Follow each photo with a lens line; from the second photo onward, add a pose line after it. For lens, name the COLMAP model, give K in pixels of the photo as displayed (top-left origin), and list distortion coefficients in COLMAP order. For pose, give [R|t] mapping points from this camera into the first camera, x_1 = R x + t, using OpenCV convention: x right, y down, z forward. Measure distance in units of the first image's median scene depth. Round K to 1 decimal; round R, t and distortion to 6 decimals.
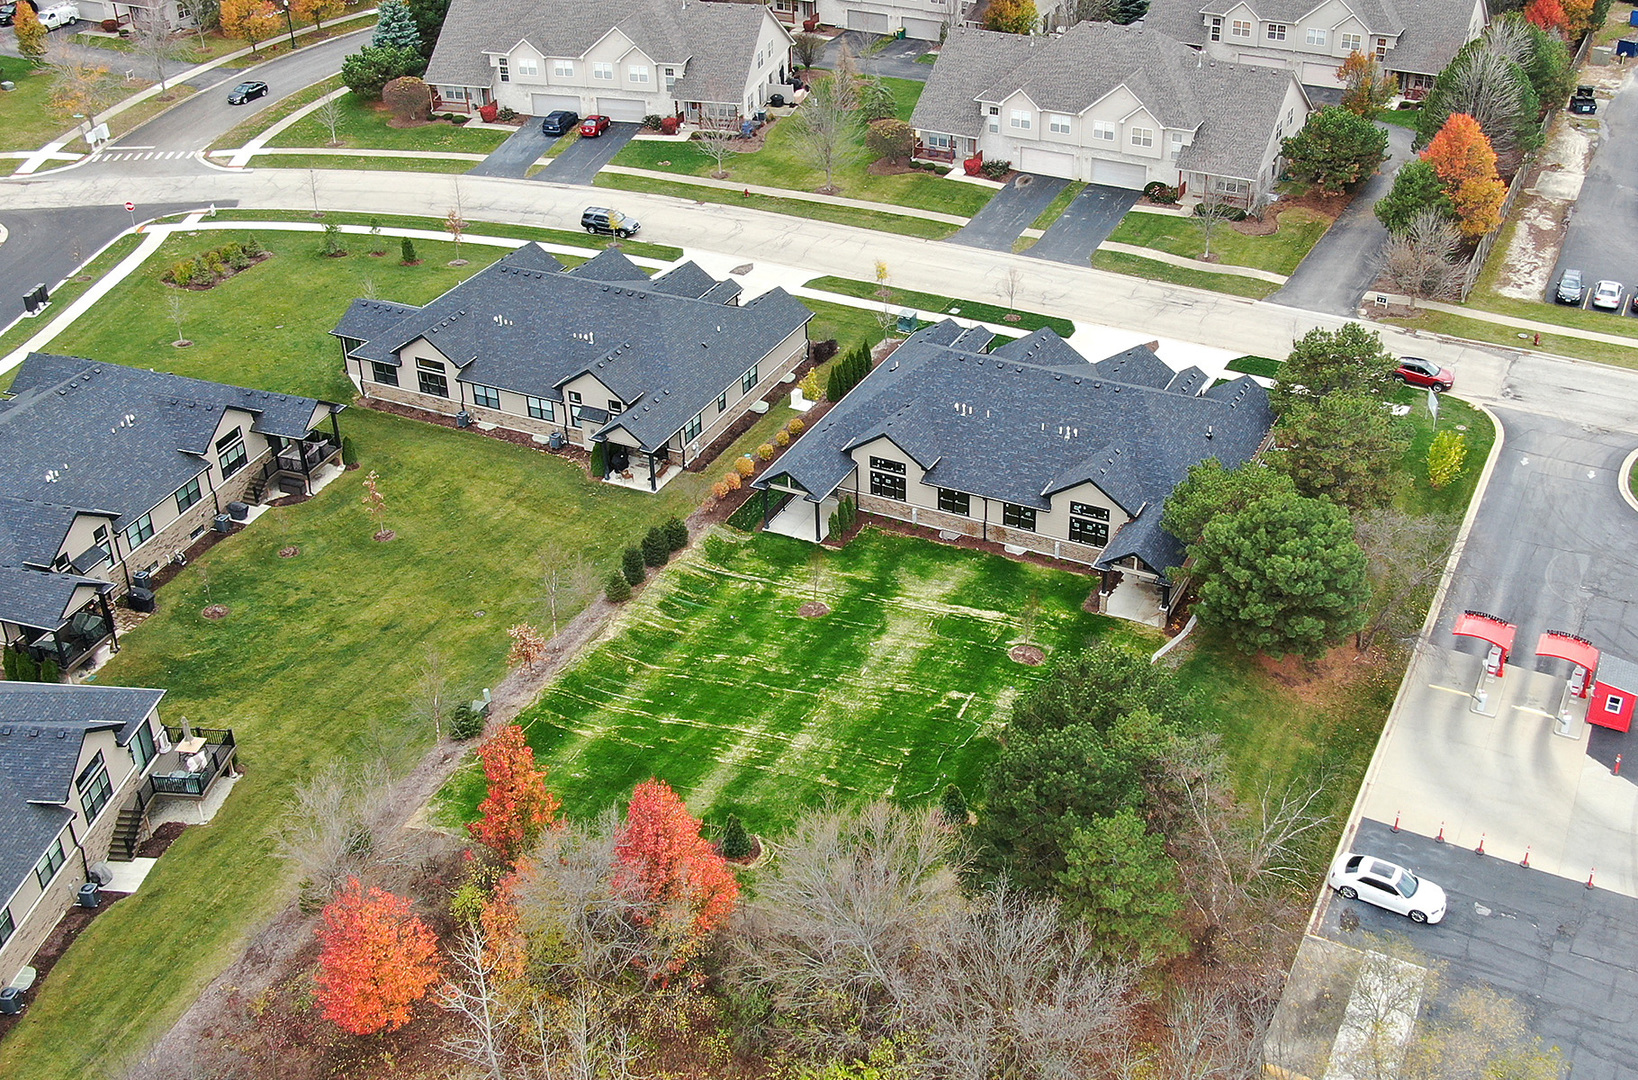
lens RADIAL K [[1821.3, 0, 947.8], [0, 1821.3, 539.3], [0, 0, 1]] dist [0.000773, -0.004748]
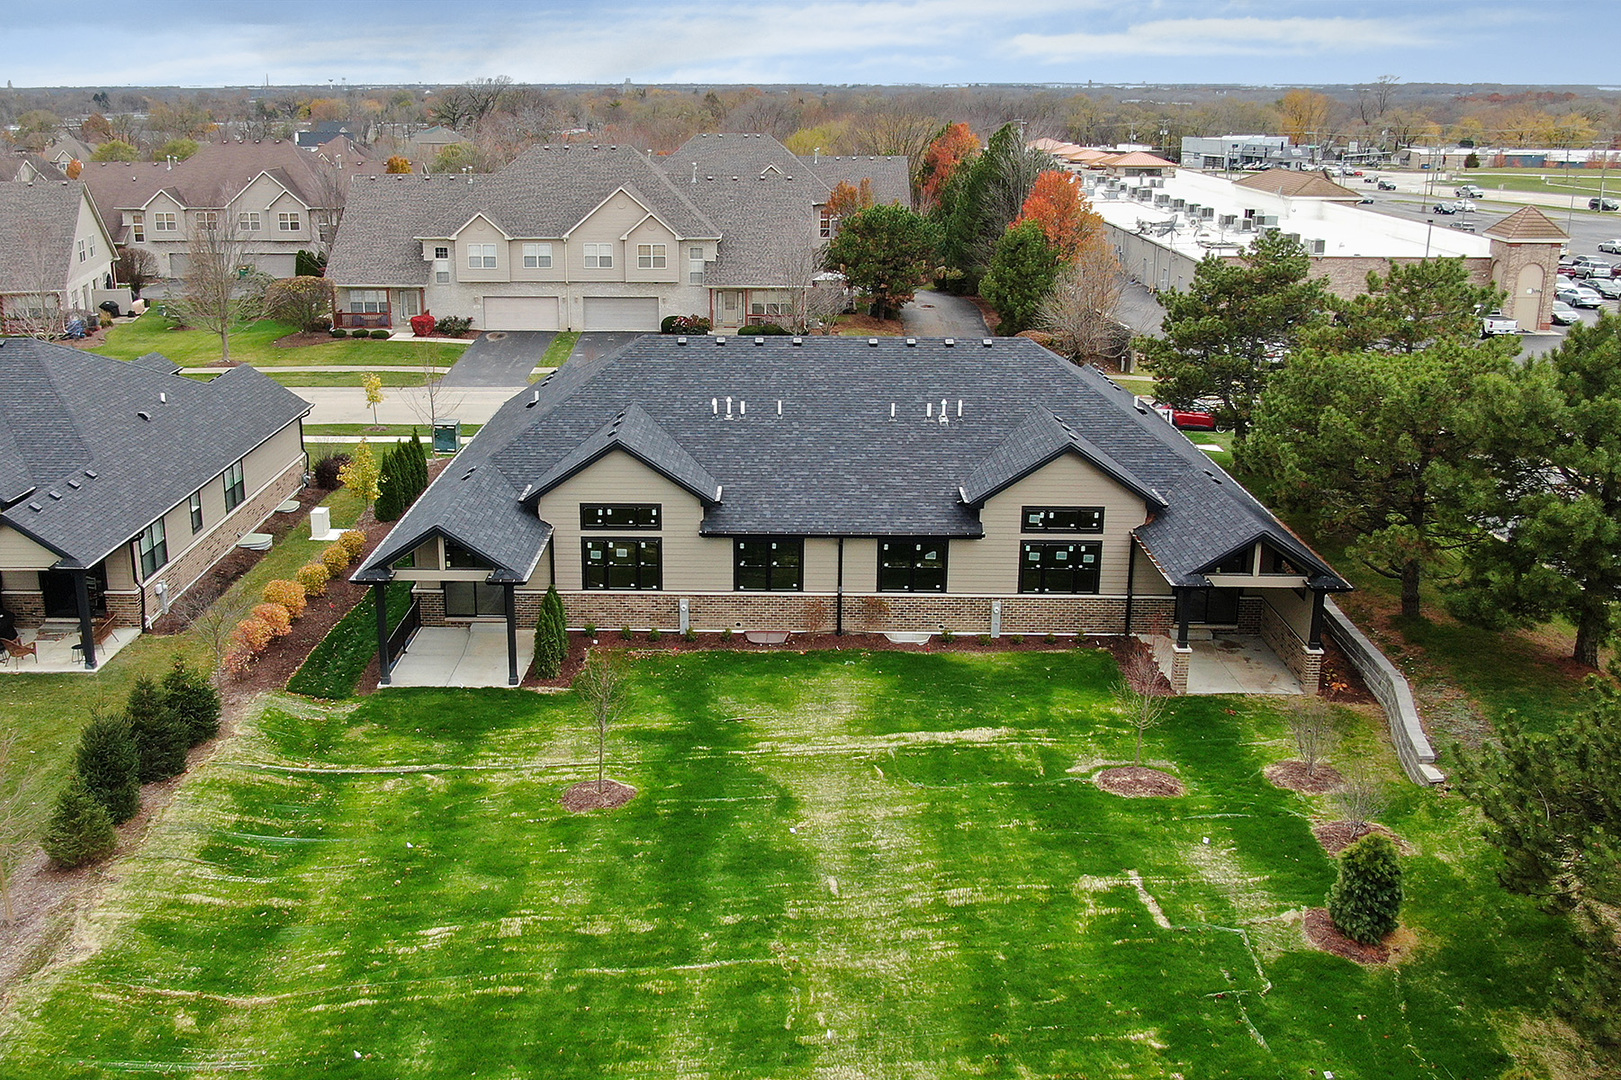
lens RADIAL K [[1530.9, 0, 741.9], [0, 1530.9, 532.1], [0, 0, 1]] dist [-0.008347, -0.010161]
pose [[0.922413, -0.112439, 0.369474, -0.155927], [0.207580, 0.951084, -0.228800, 0.064253], [-0.325675, 0.287744, 0.900633, 0.625433]]
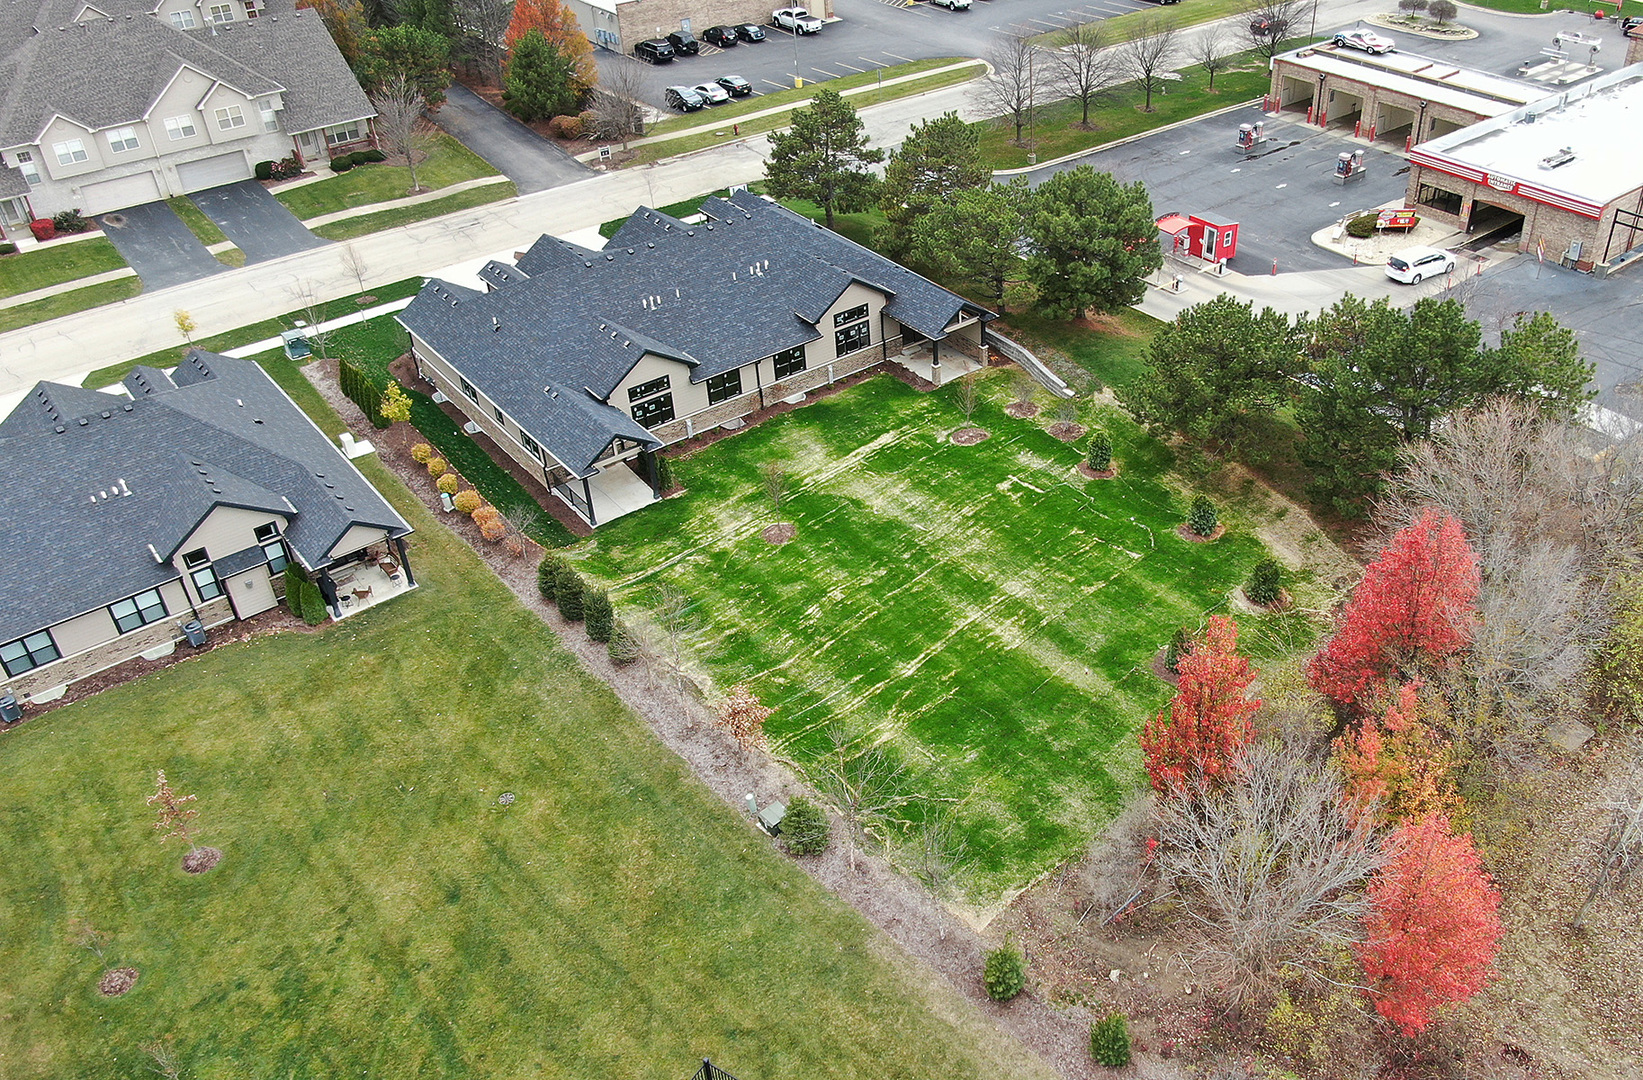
lens RADIAL K [[1389.8, 0, 966.6], [0, 1389.8, 545.4], [0, 0, 1]] dist [-0.014866, 0.004110]
pose [[0.437173, -0.524573, 0.730550, -0.487643], [0.491062, 0.819742, 0.294758, -0.100035], [-0.753484, 0.229885, 0.615967, 0.504165]]
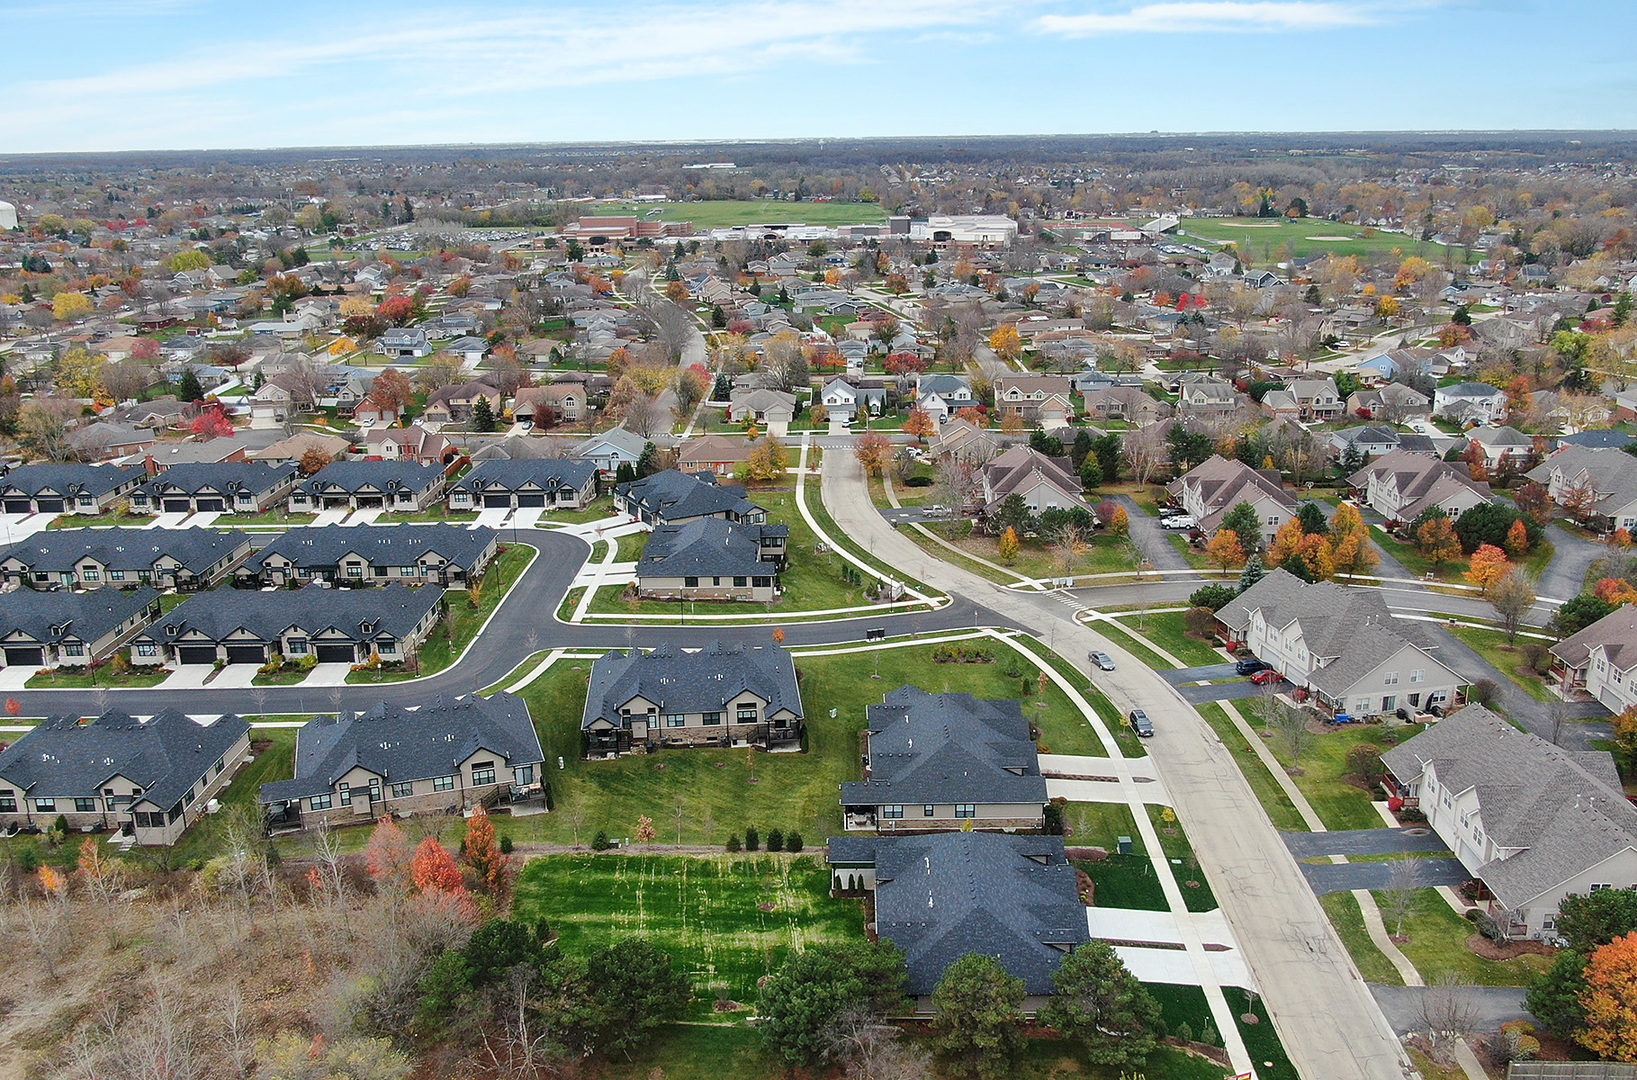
lens RADIAL K [[1448.1, 0, 818.5], [0, 1448.1, 540.0], [0, 0, 1]] dist [-0.012622, -0.001681]
pose [[0.383992, 0.257060, -0.886832, 0.994164], [-0.473811, 0.879223, 0.049697, -0.331769], [0.792498, 0.401108, 0.459413, 0.267603]]
